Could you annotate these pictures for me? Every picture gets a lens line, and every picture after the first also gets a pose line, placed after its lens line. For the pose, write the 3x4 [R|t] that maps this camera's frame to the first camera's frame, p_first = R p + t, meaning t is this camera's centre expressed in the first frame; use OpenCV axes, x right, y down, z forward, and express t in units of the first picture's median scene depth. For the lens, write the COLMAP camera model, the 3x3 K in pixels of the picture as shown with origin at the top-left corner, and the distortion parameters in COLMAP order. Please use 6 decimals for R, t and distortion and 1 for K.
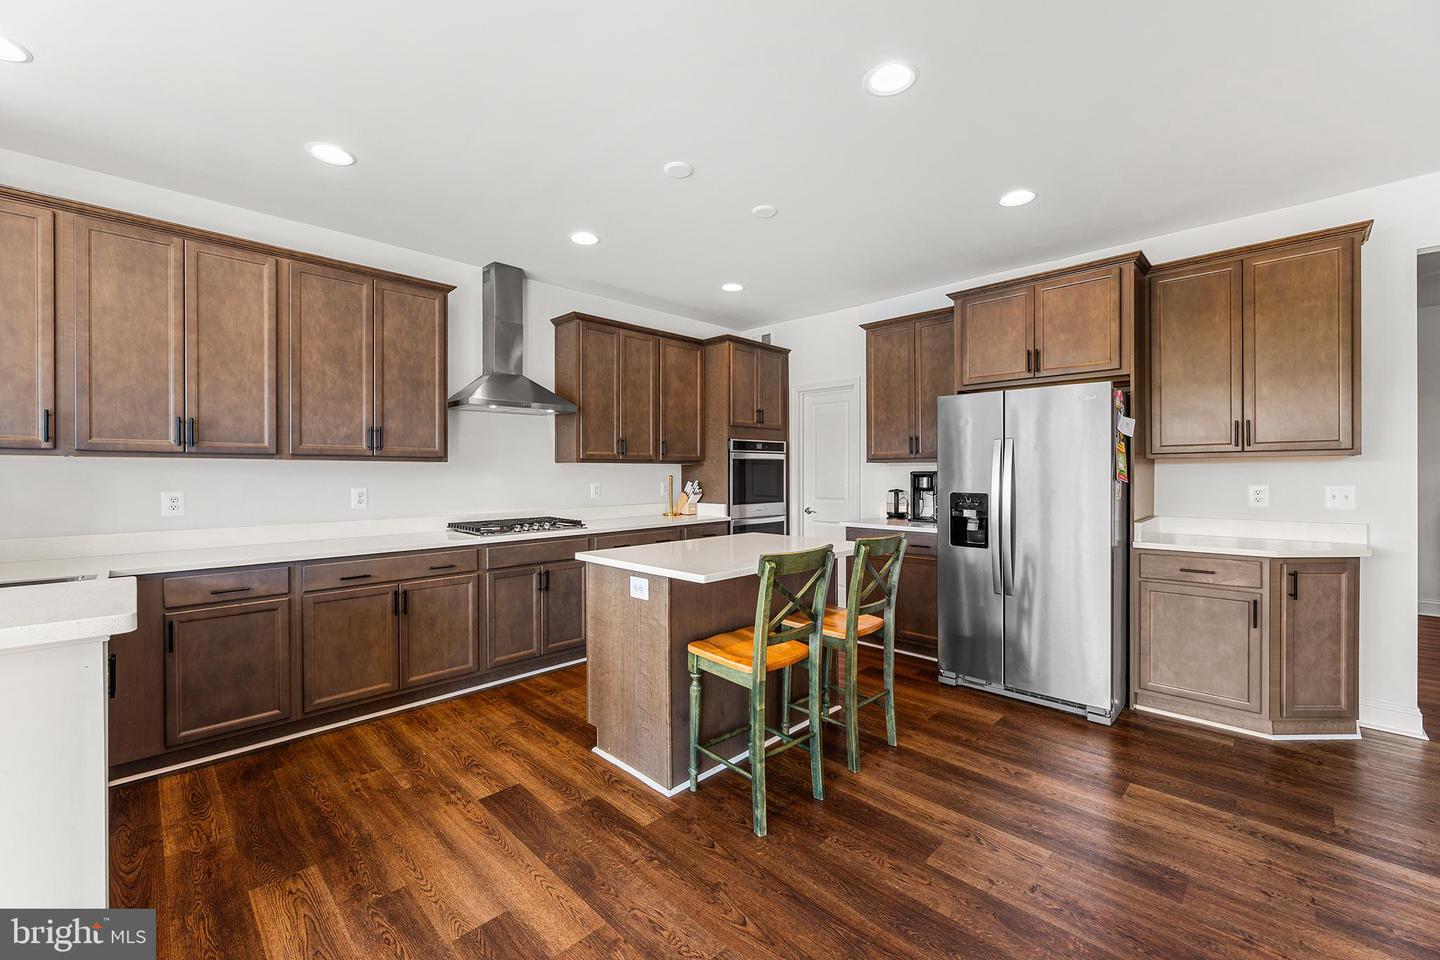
lens RADIAL K [[573.7, 0, 717.3], [0, 573.7, 477.5], [0, 0, 1]] dist [0.011555, 0.000029]
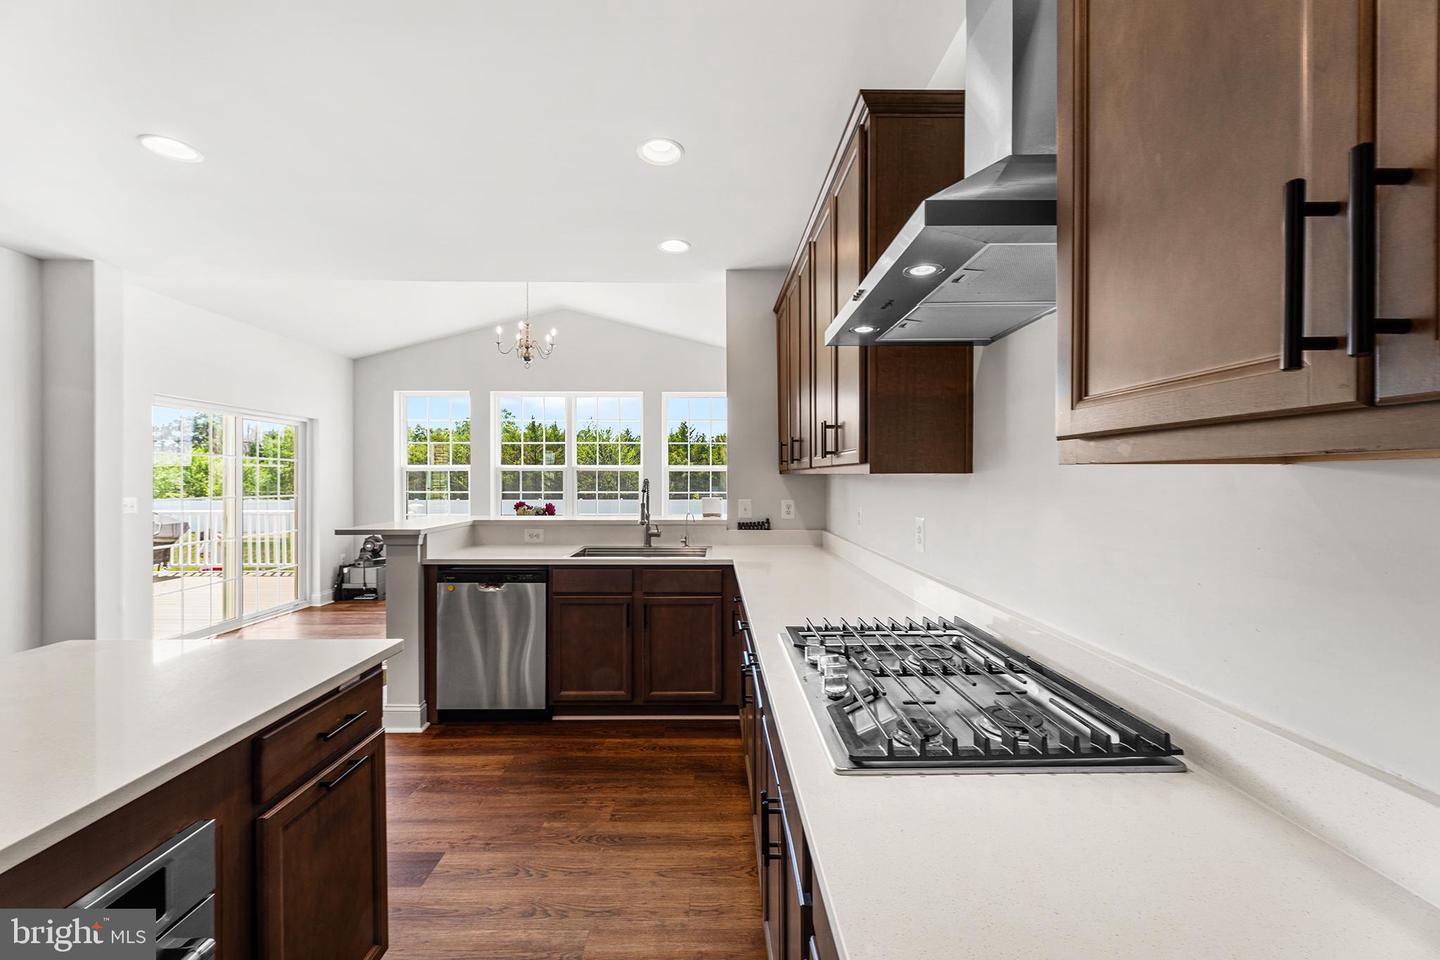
lens RADIAL K [[573.7, 0, 717.3], [0, 573.7, 477.5], [0, 0, 1]] dist [0.011555, 0.000029]
pose [[-0.706844, 0.004087, -0.707357, -0.048057], [0.000033, 0.999983, 0.005744, -0.026884], [0.707369, 0.004037, -0.706833, 1.287604]]
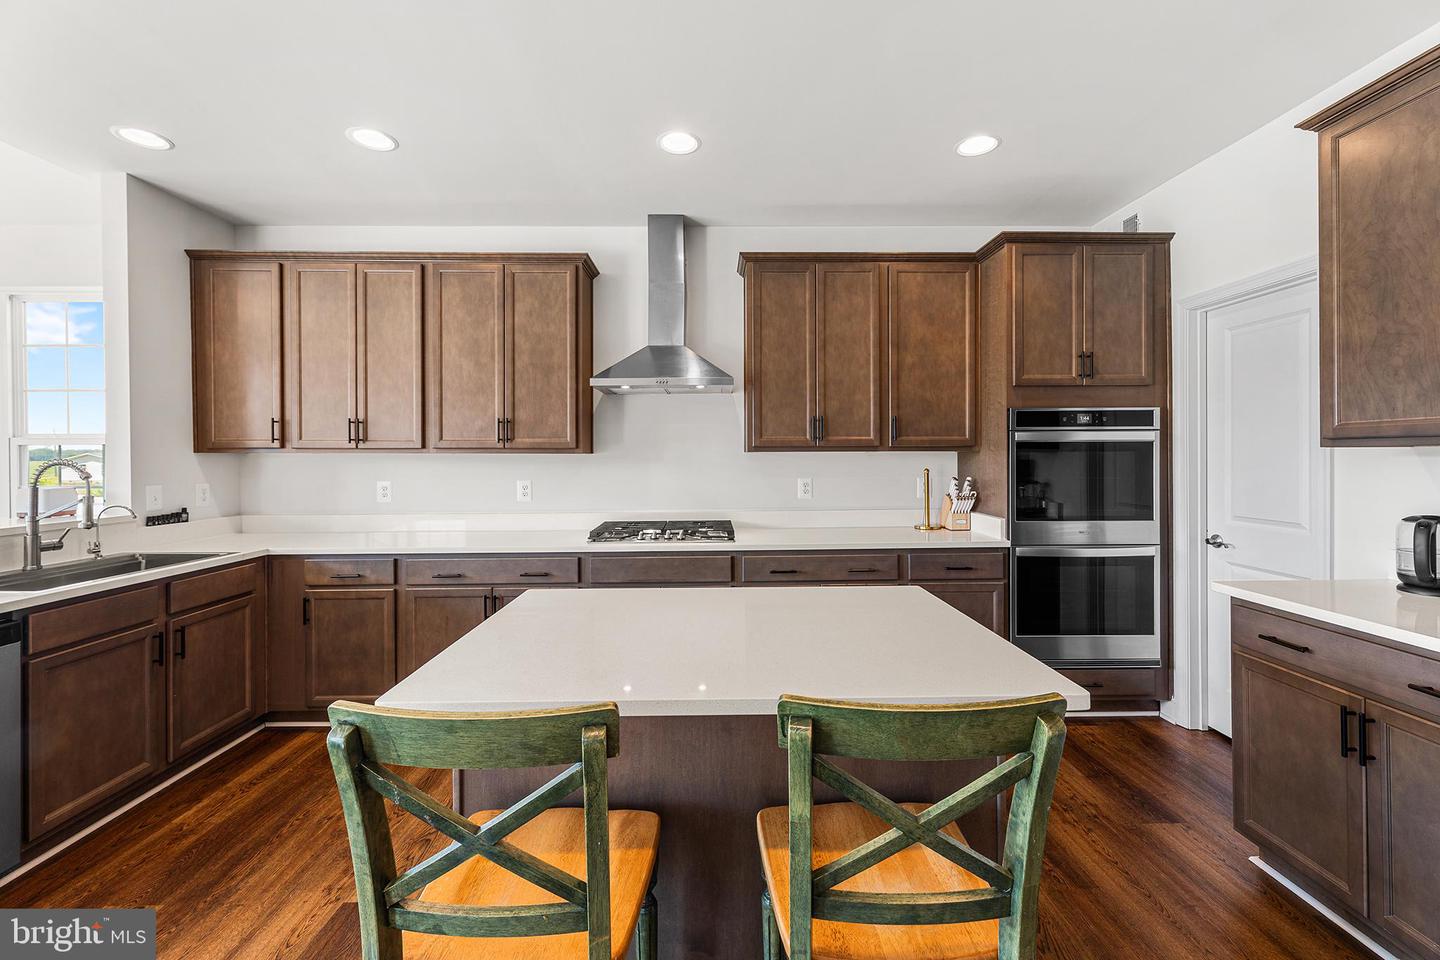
lens RADIAL K [[588.4, 0, 723.2], [0, 588.4, 458.3], [0, 0, 1]] dist [0.012489, -0.000002]
pose [[0.723348, 0.002568, -0.690479, 0.325422], [-0.004156, 0.999991, -0.000634, -0.020727], [0.690471, 0.003328, 0.723352, 0.510386]]
